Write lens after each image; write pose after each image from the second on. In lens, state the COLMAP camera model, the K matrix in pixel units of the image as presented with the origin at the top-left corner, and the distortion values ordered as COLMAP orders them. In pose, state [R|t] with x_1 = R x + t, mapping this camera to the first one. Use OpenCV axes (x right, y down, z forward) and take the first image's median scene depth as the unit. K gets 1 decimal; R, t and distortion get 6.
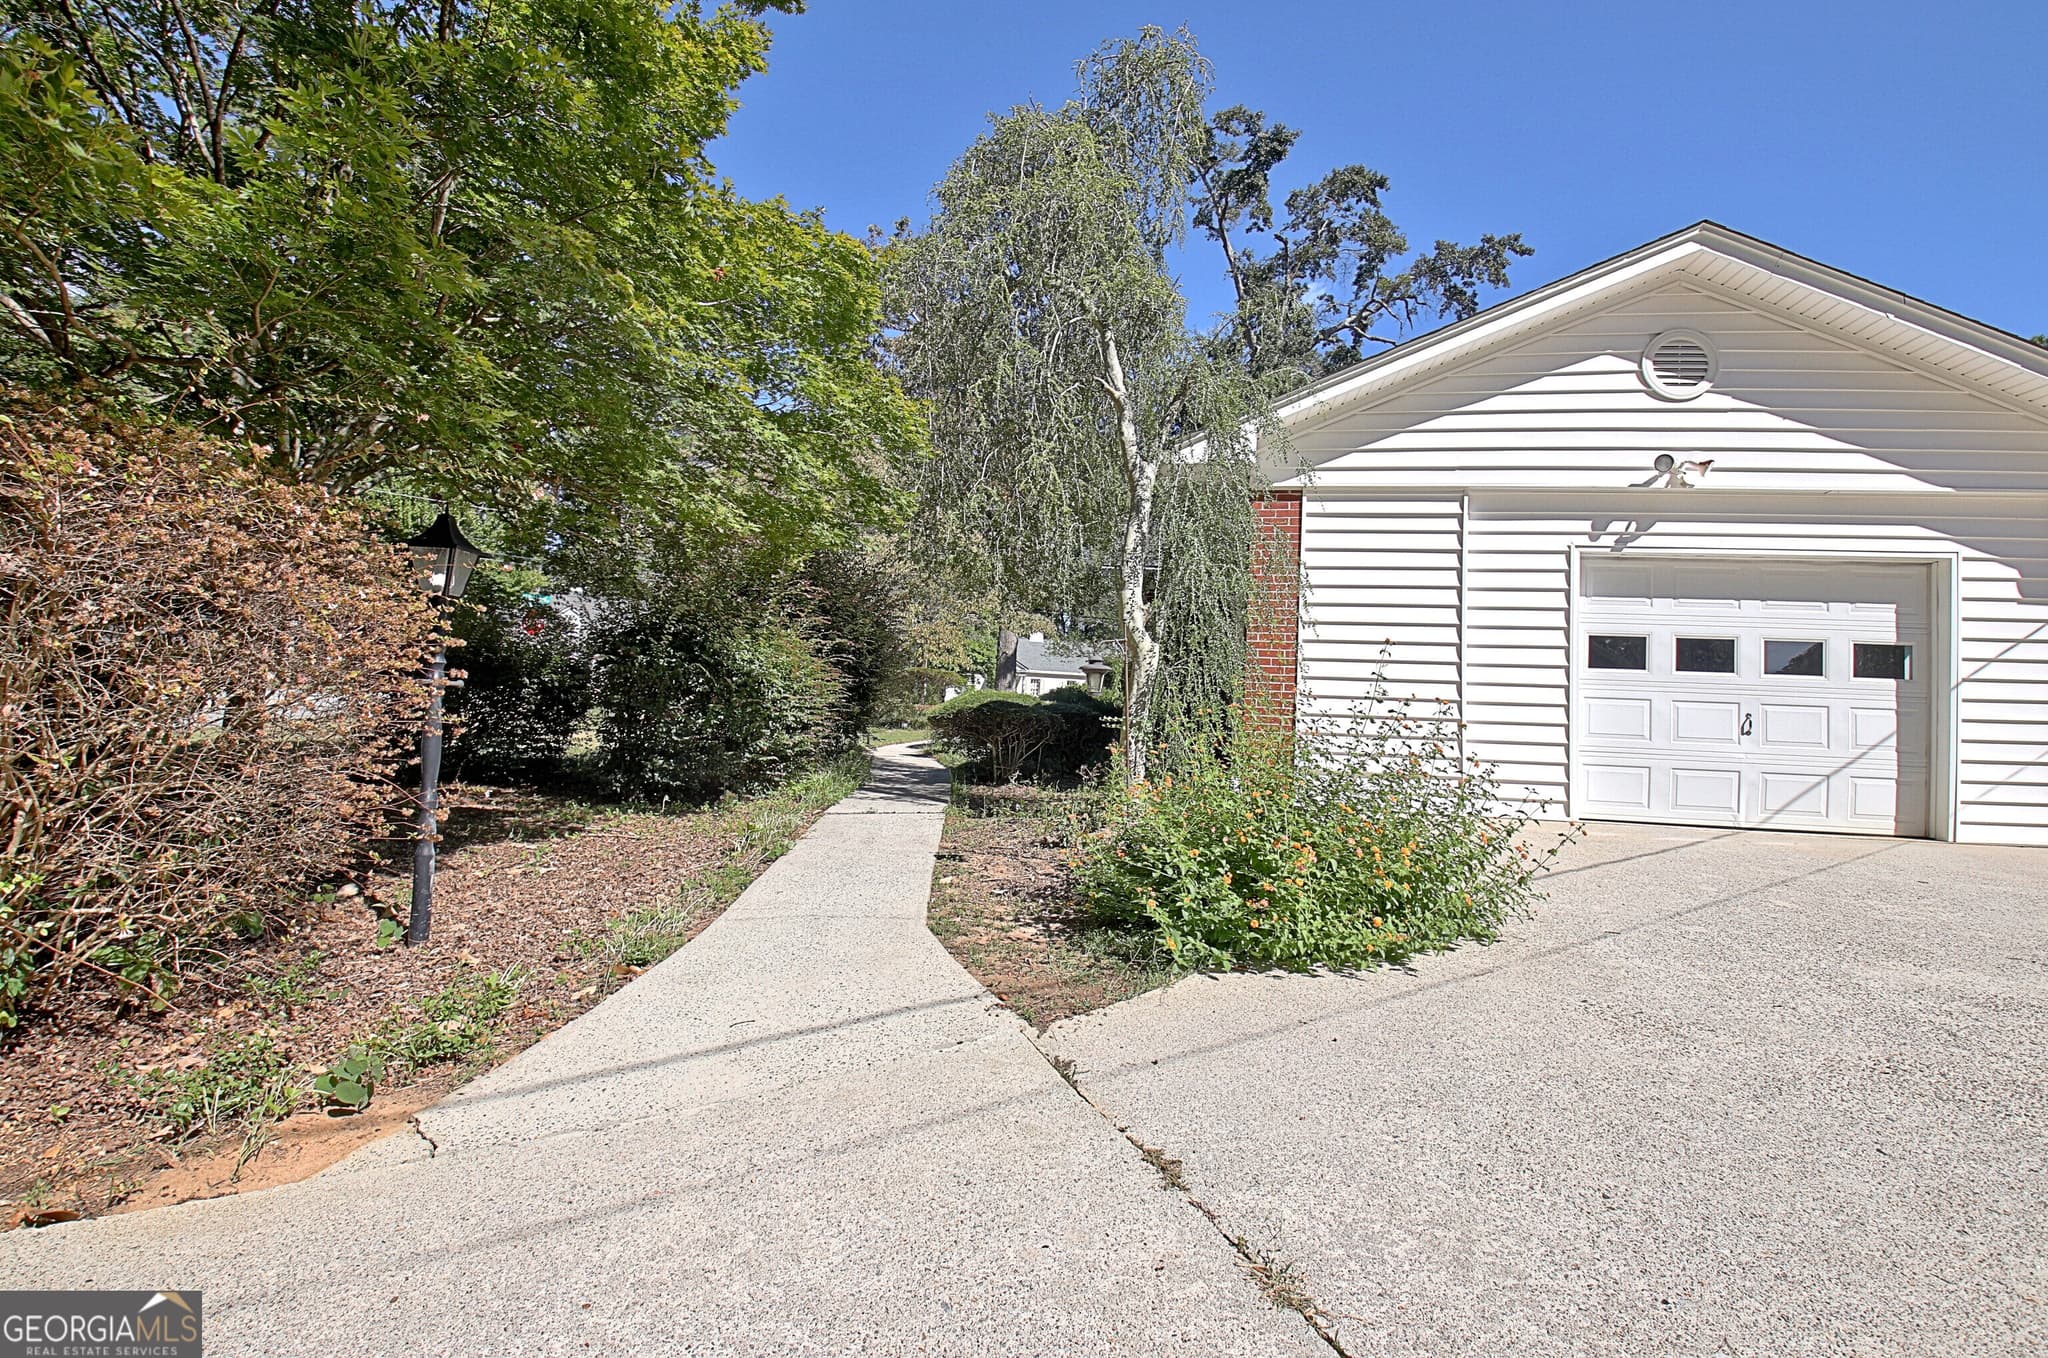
lens RADIAL K [[1016.5, 0, 1029.1], [0, 1016.5, 680.8], [0, 0, 1]] dist [0.016188, -0.031358]
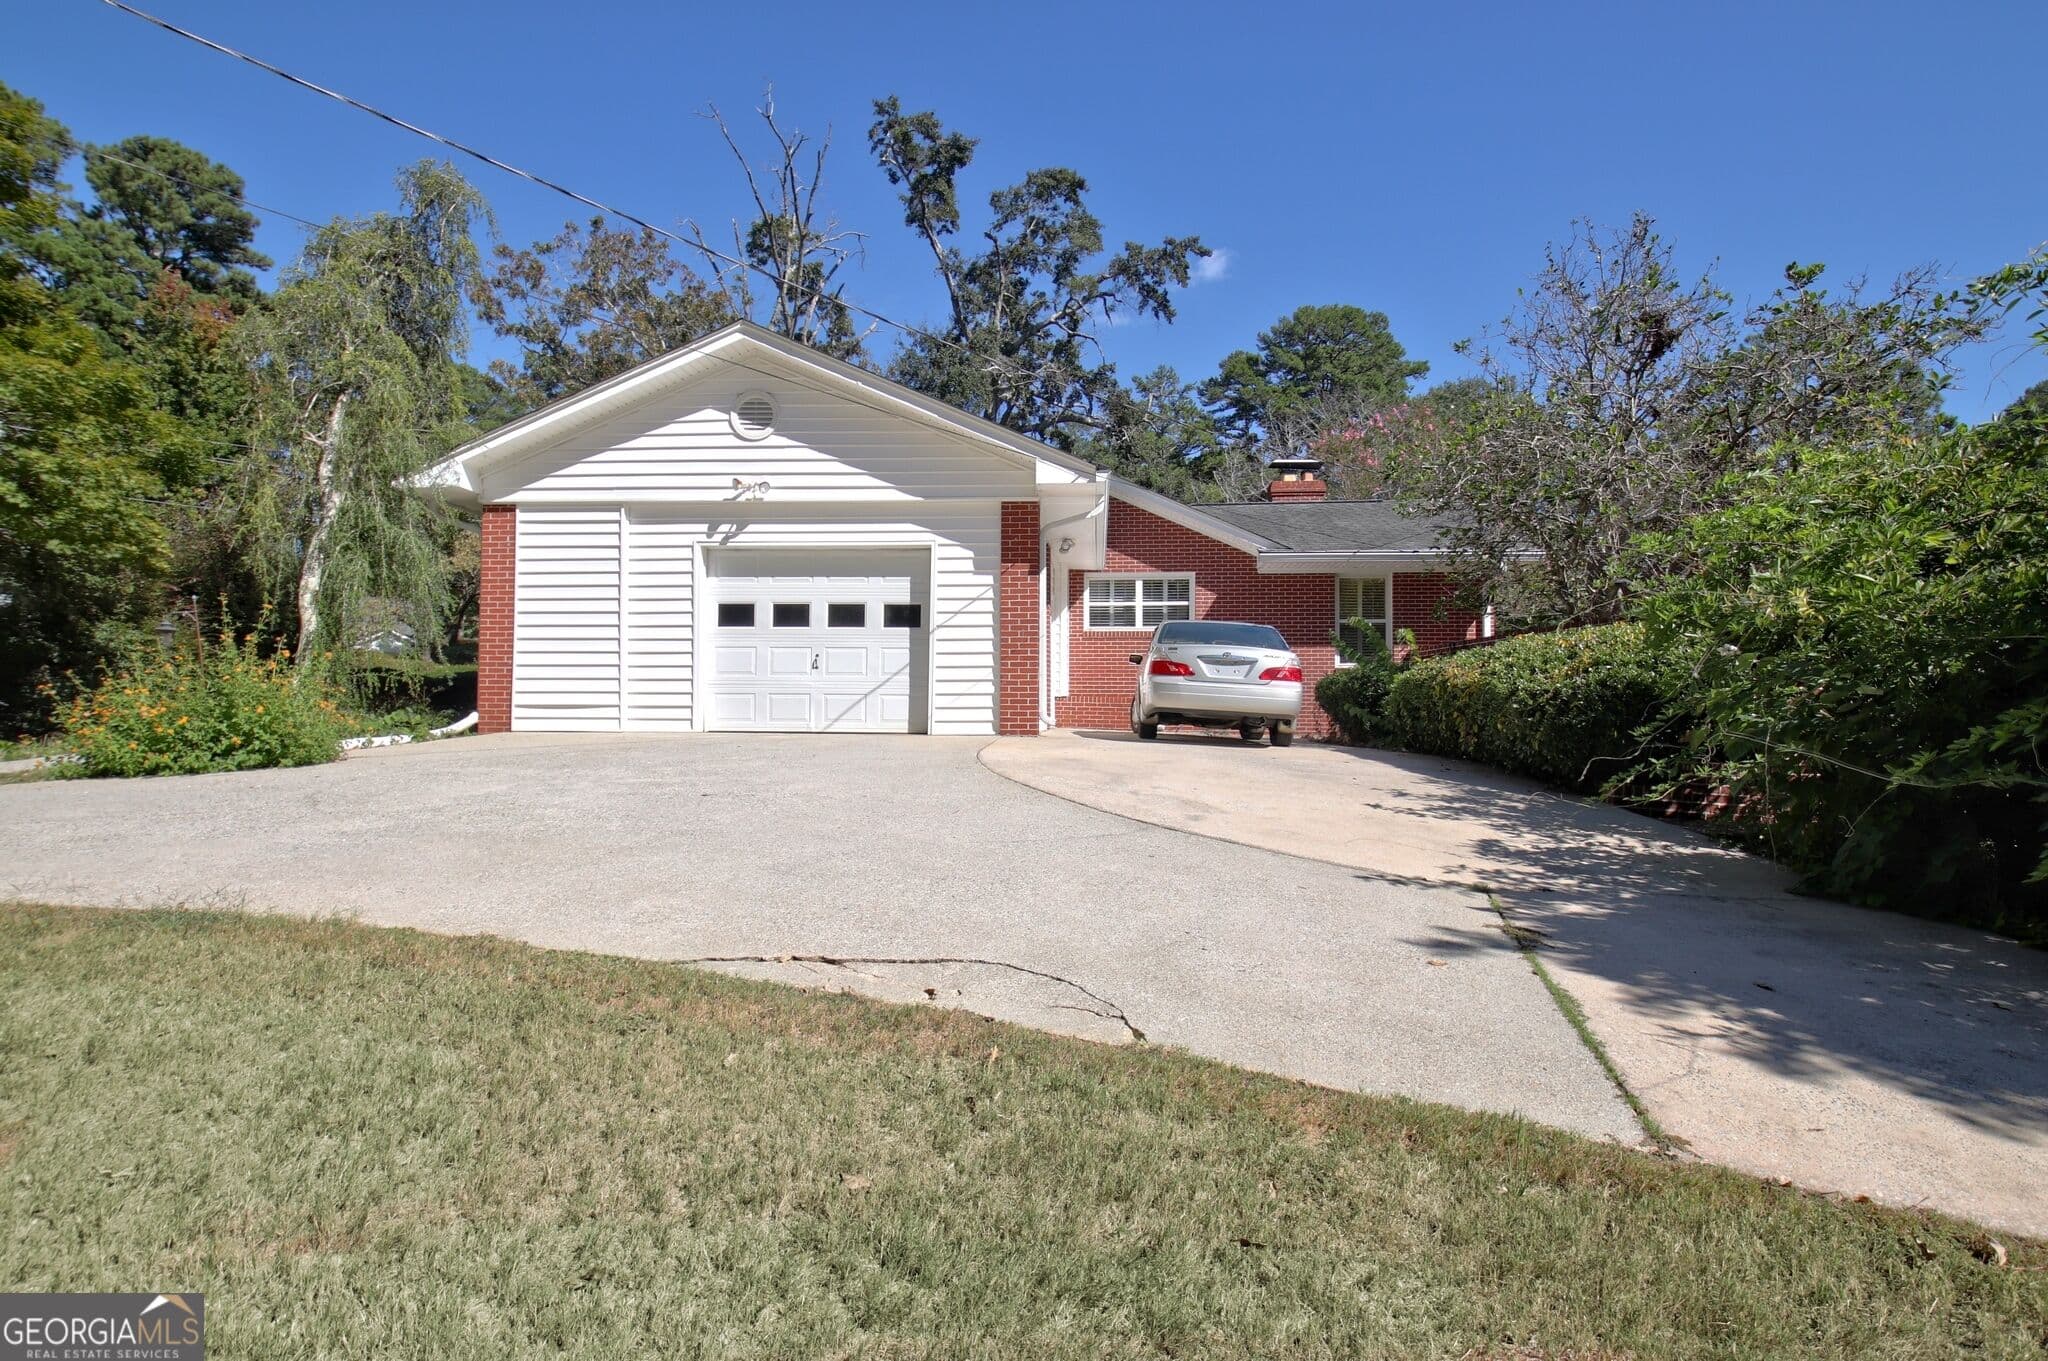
lens RADIAL K [[1070.5, 0, 1014.5], [0, 1070.5, 684.0], [0, 0, 1]] dist [0.018773, -0.000769]
pose [[0.994388, -0.032848, 0.100564, 0.825693], [0.031931, 0.999433, 0.010721, 0.067090], [-0.100859, -0.007450, 0.994873, -0.555939]]
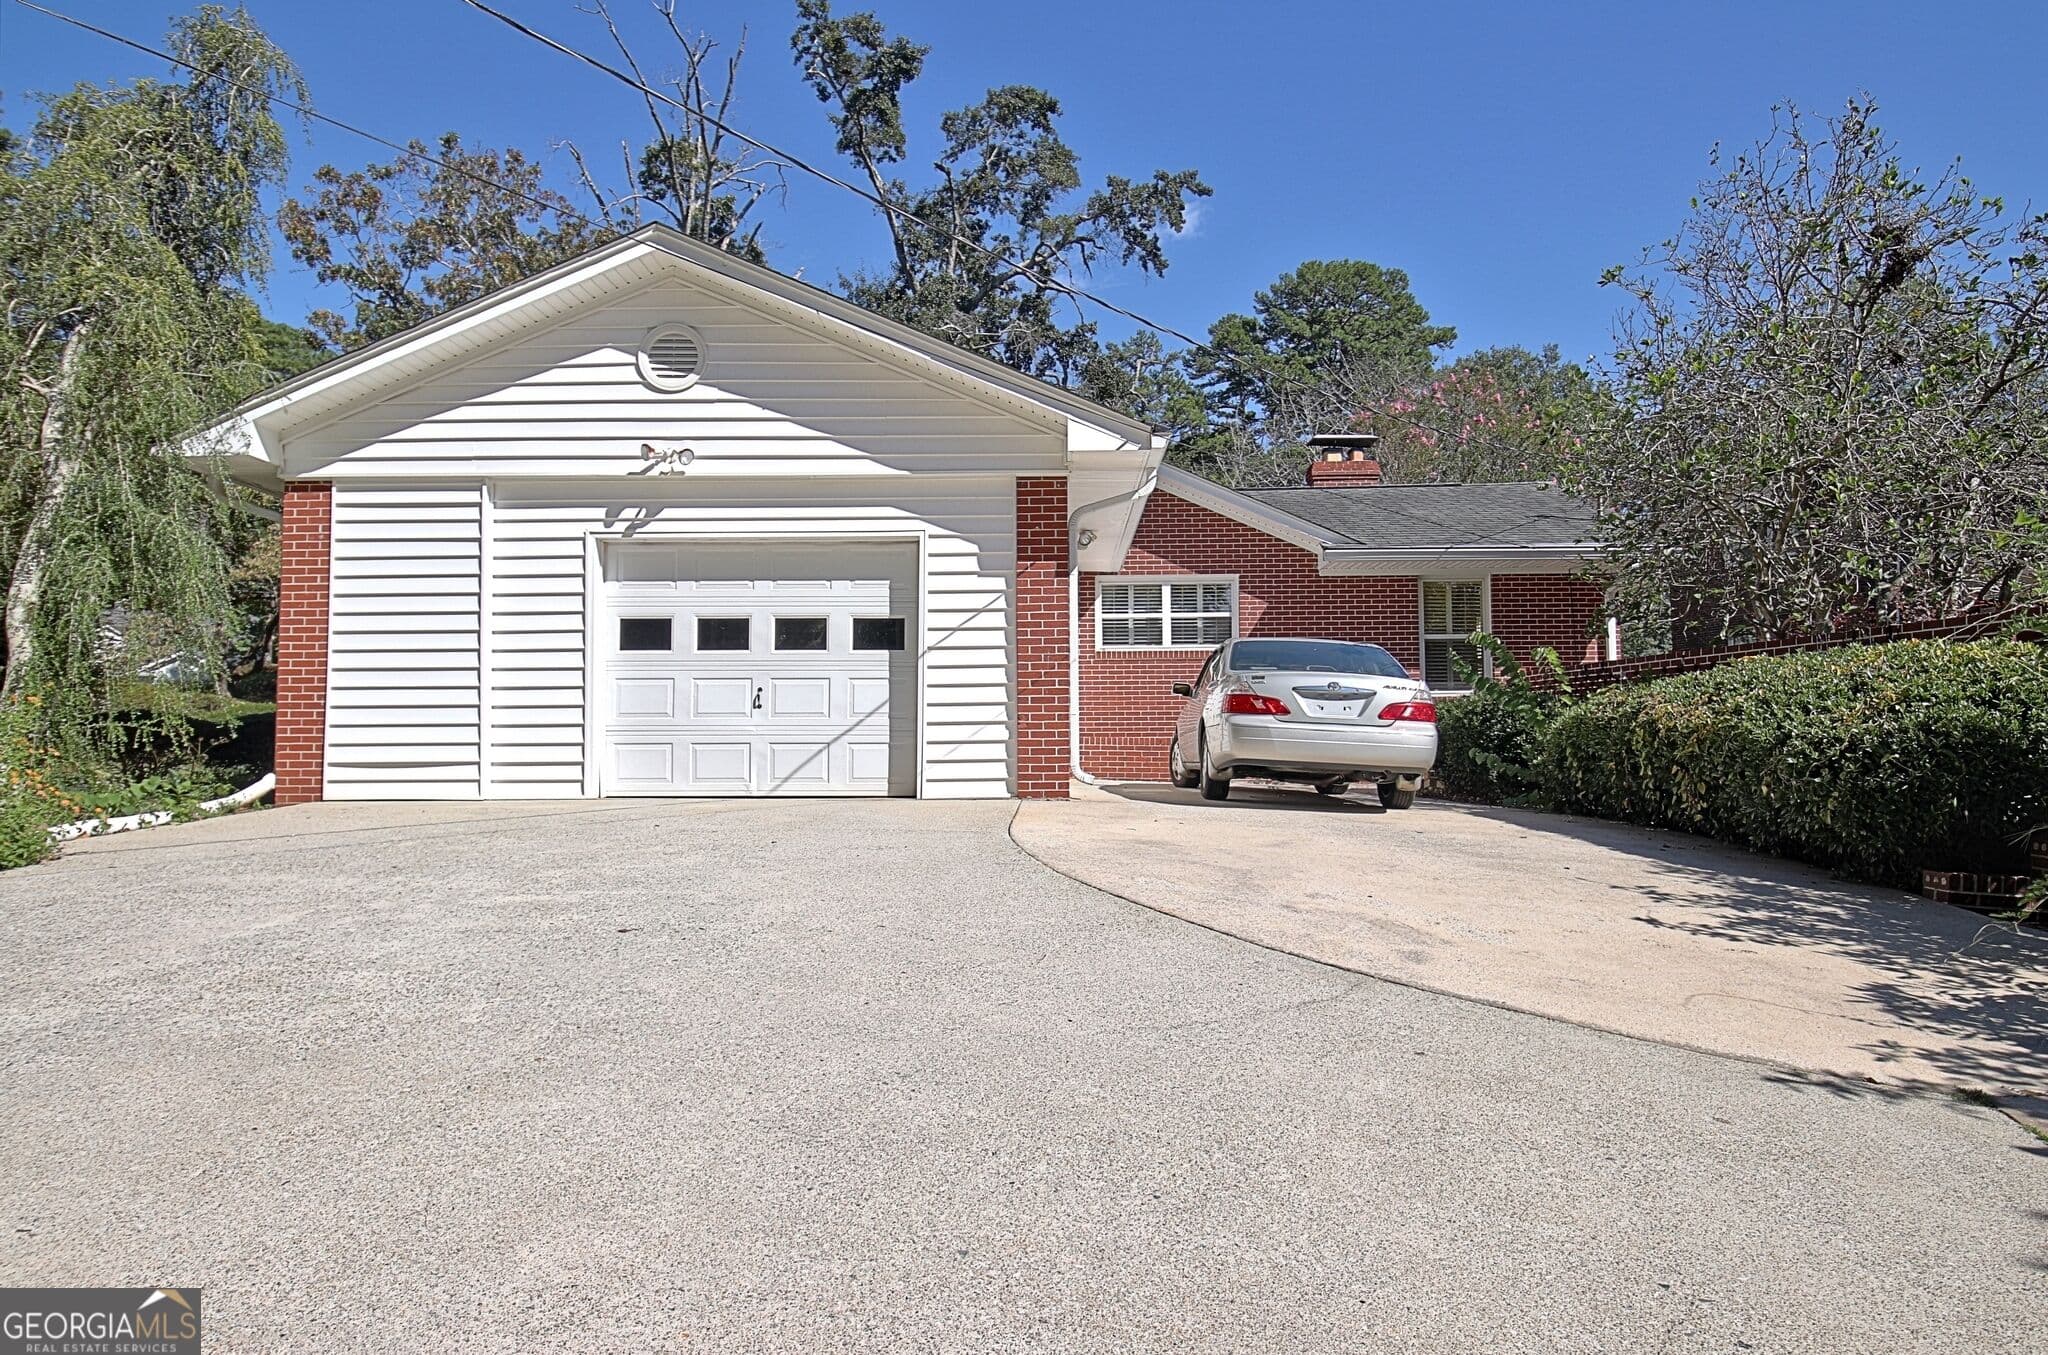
lens RADIAL K [[1278.4, 0, 1024.0], [0, 1278.4, 677.5], [0, 0, 1]] dist [0.025531, -0.025484]
pose [[0.987727, -0.037248, 0.151684, 0.769819], [0.039838, 0.999107, -0.014074, 0.050519], [-0.151024, 0.019944, 0.988329, -0.347748]]
